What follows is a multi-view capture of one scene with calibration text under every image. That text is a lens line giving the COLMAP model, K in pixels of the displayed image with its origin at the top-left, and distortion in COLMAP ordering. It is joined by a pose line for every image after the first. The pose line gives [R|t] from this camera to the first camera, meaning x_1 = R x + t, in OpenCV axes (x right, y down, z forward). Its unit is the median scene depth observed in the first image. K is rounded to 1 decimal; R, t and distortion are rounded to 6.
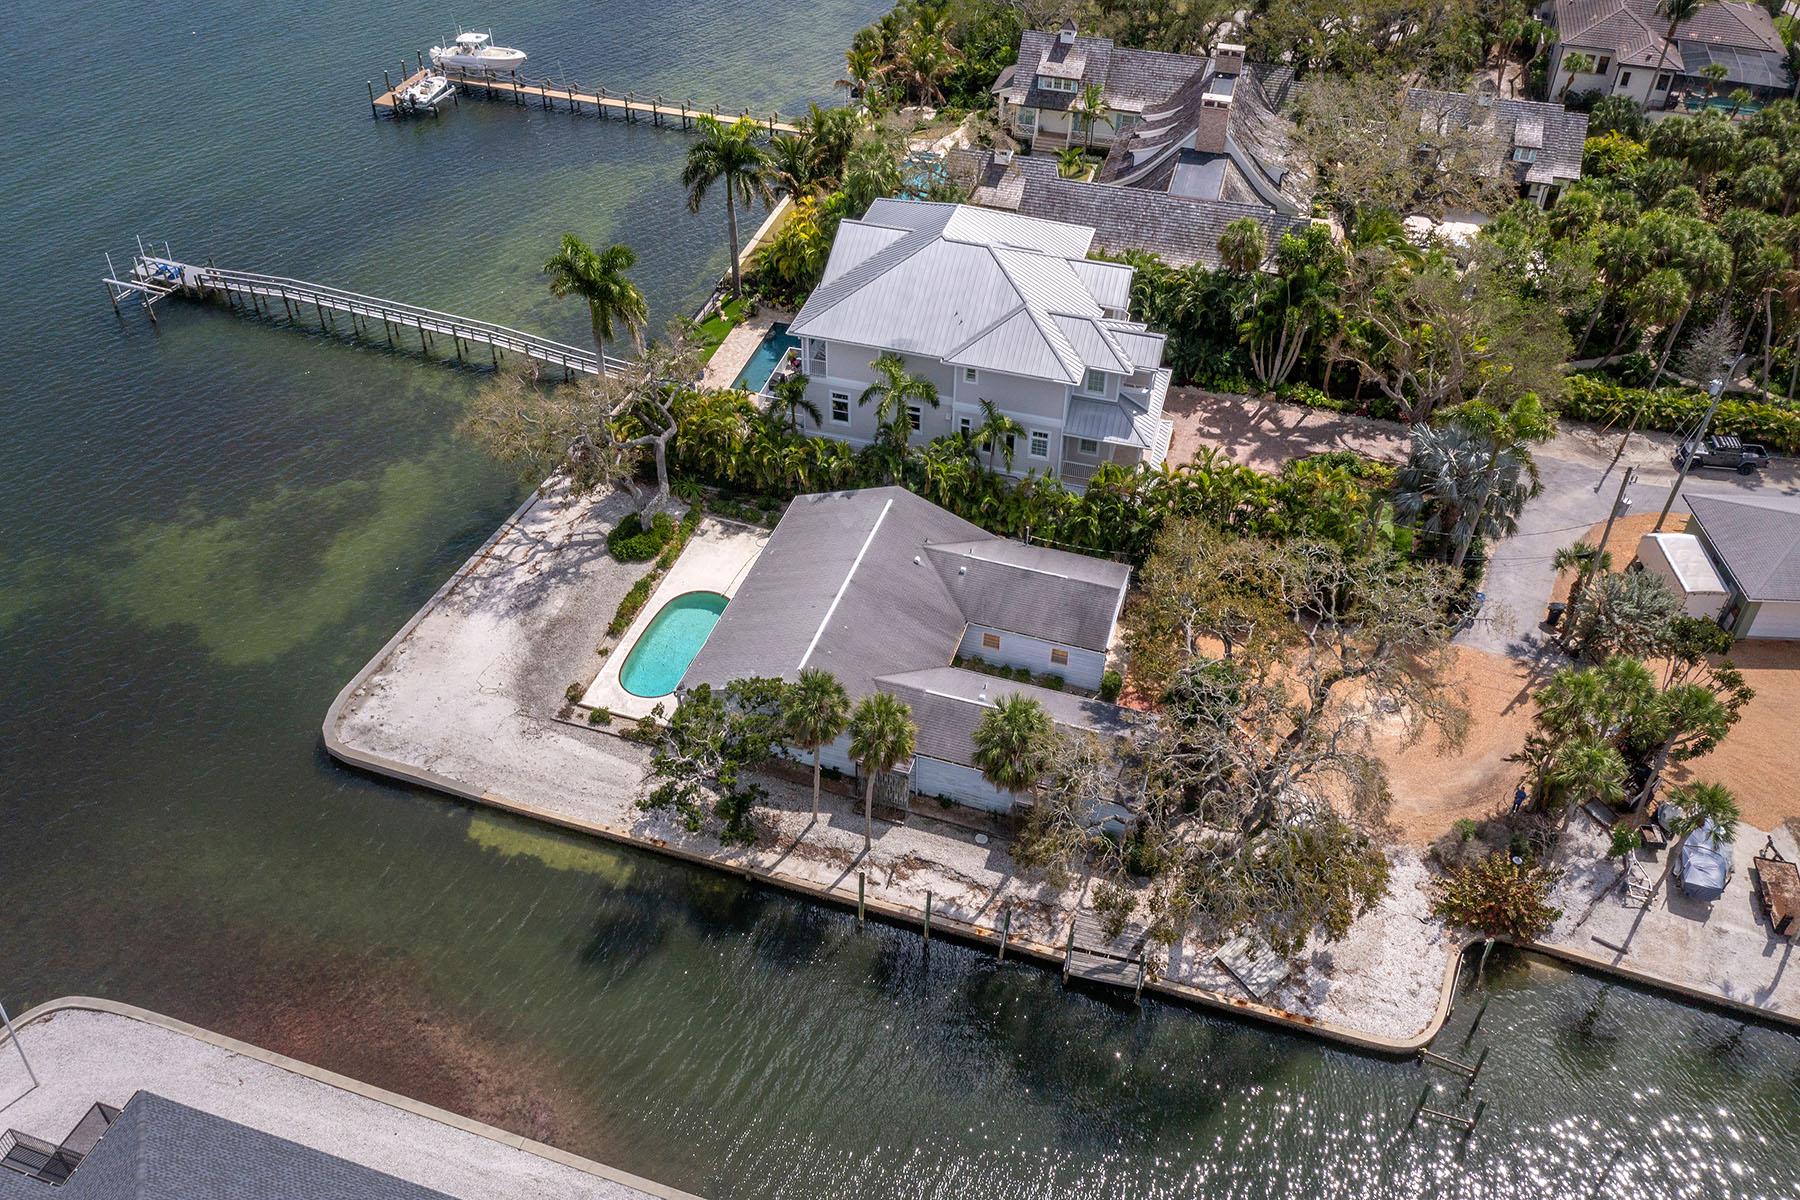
lens RADIAL K [[1405.5, 0, 814.7], [0, 1405.5, 640.0], [0, 0, 1]] dist [0.011333, 0.007873]
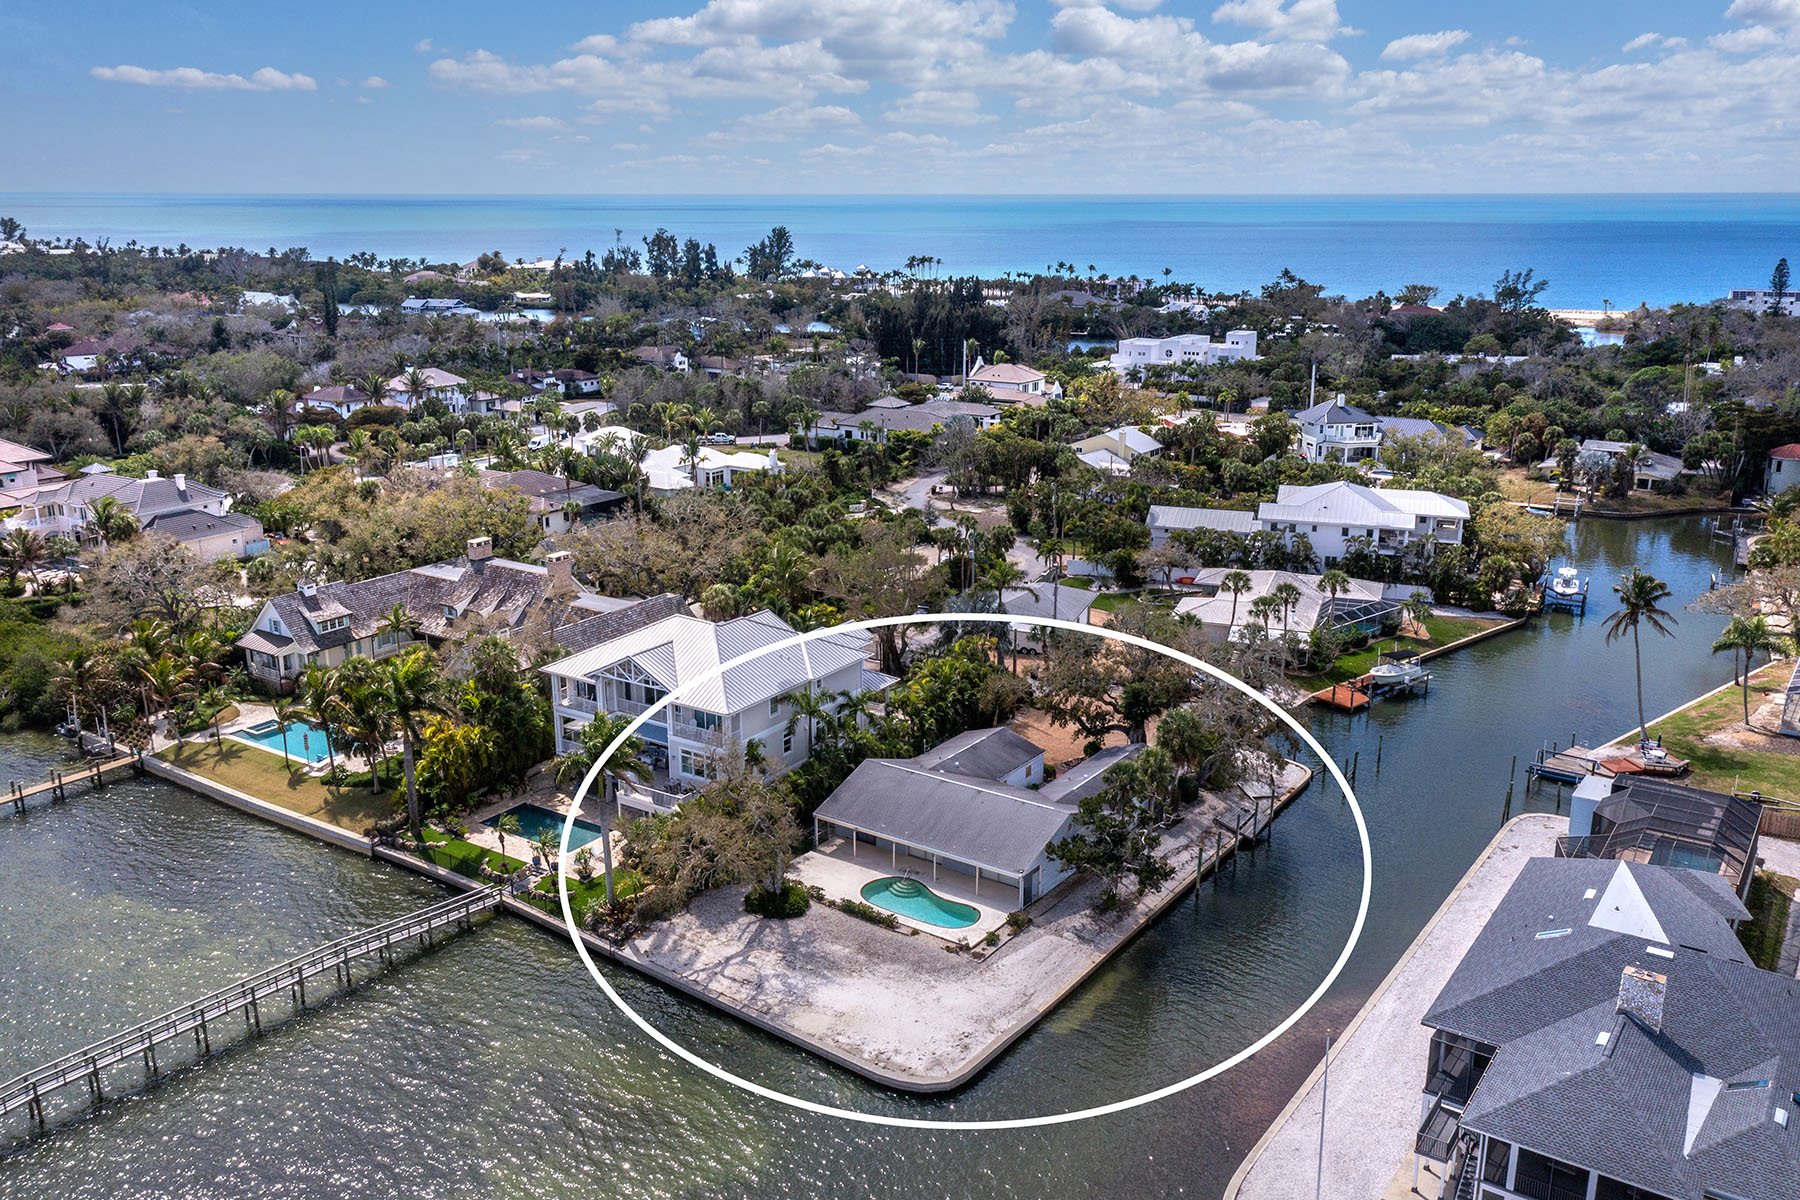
lens RADIAL K [[1452.3, 0, 900.0], [0, 1452.3, 600.0], [0, 0, 1]] dist [-0.009602, 0.006210]
pose [[0.288435, -0.265921, 0.919832, -1.268880], [0.634654, 0.772415, 0.024293, -0.259291], [-0.716952, 0.576768, 0.391560, 0.368022]]
